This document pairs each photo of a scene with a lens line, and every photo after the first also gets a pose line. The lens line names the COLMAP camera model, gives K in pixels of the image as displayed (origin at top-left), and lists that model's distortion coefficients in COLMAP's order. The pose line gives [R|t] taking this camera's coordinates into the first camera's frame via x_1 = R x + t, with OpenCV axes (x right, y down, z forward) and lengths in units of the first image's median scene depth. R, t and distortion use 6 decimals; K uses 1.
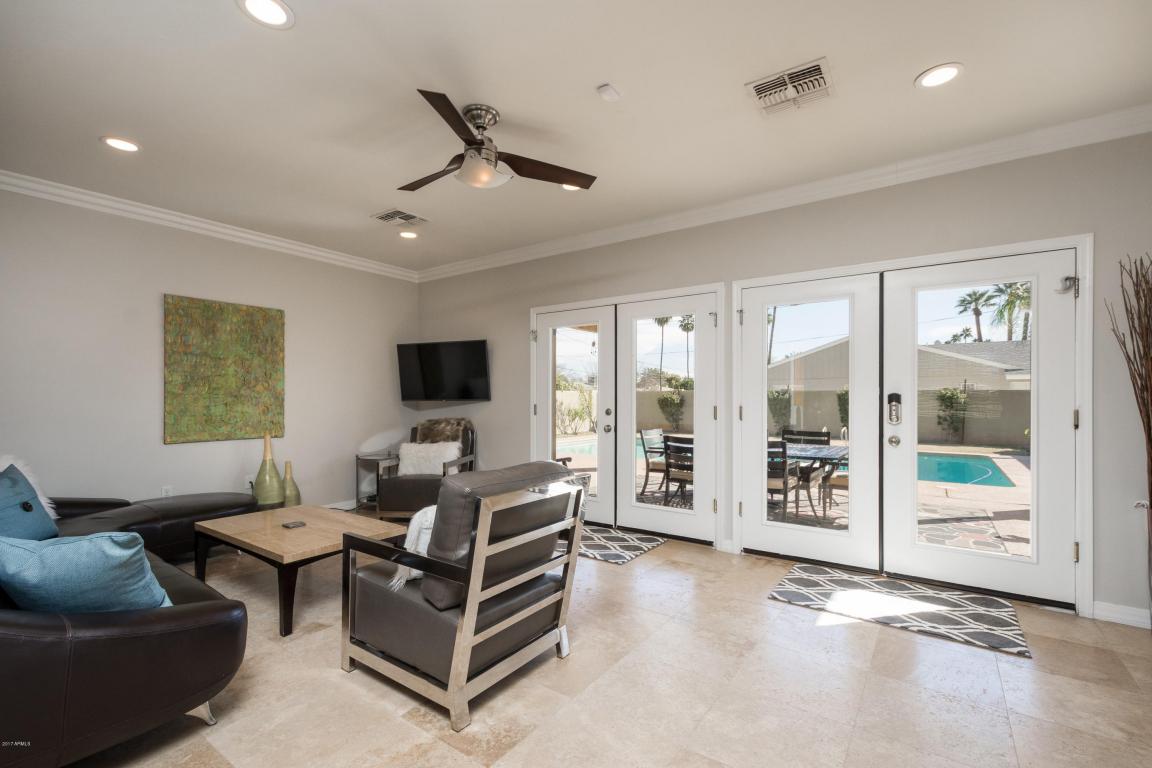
lens RADIAL K [[510.5, 0, 573.2], [0, 510.5, 387.5], [0, 0, 1]] dist [0.002983, 0.000463]
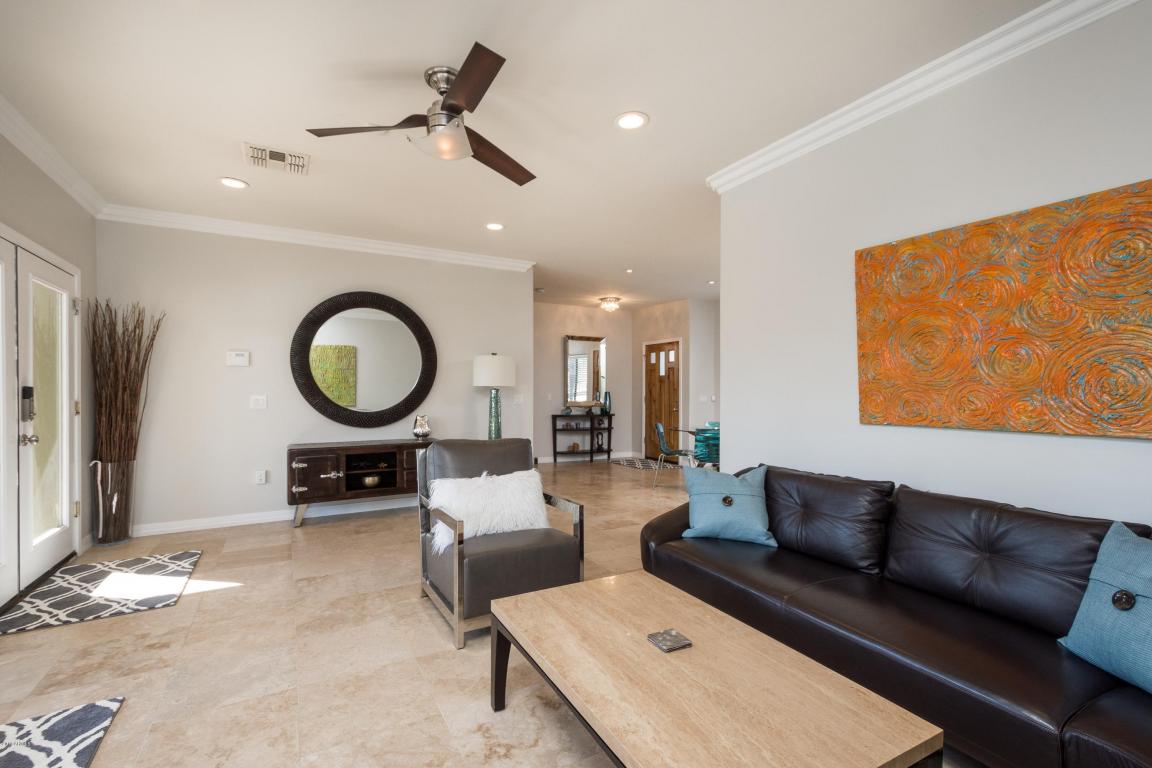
lens RADIAL K [[510.5, 0, 583.7], [0, 510.5, 392.0], [0, 0, 1]] dist [0.002983, 0.000463]
pose [[-0.911704, 0.000739, 0.410847, -0.474354], [-0.007533, 0.999800, -0.018515, 0.019966], [-0.410779, -0.019975, -0.911516, 1.057843]]
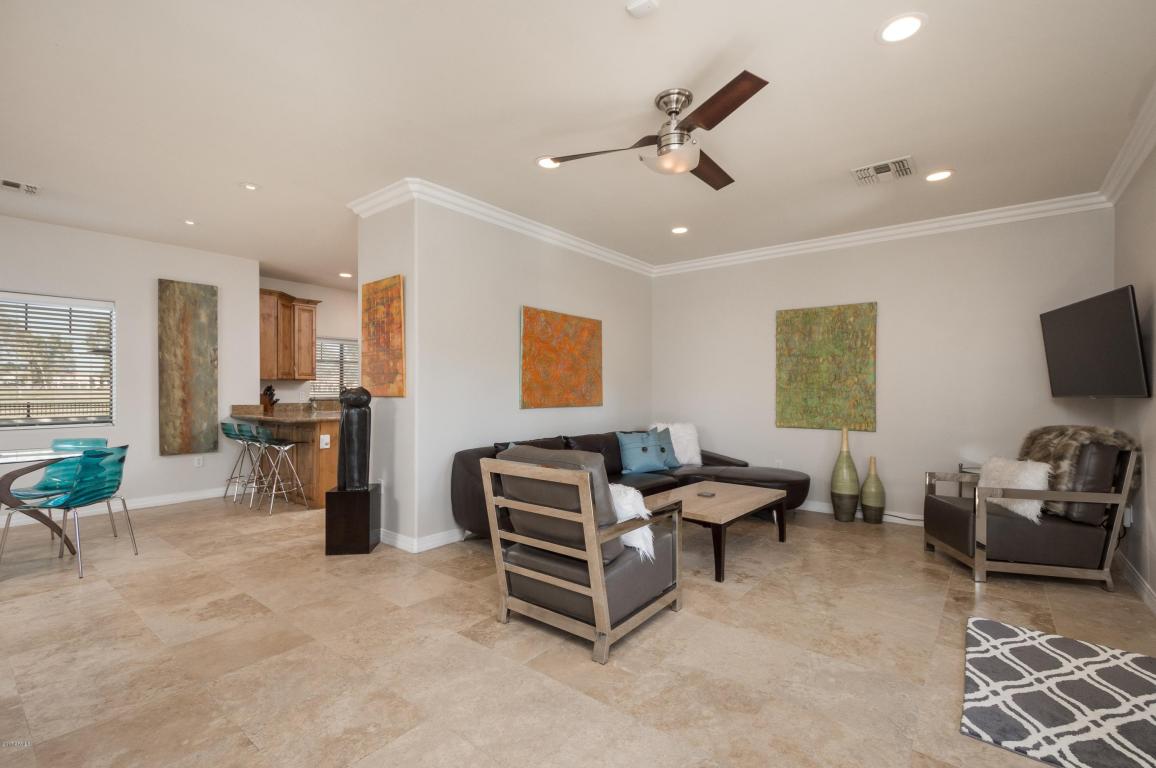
lens RADIAL K [[512.3, 0, 574.5], [0, 512.3, 388.7], [0, 0, 1]] dist [0.002983, 0.000463]
pose [[-0.064310, -0.002218, -0.997928, 0.495465], [0.016490, 0.999859, -0.003285, 0.008906], [0.997794, -0.016667, -0.064264, 0.538652]]
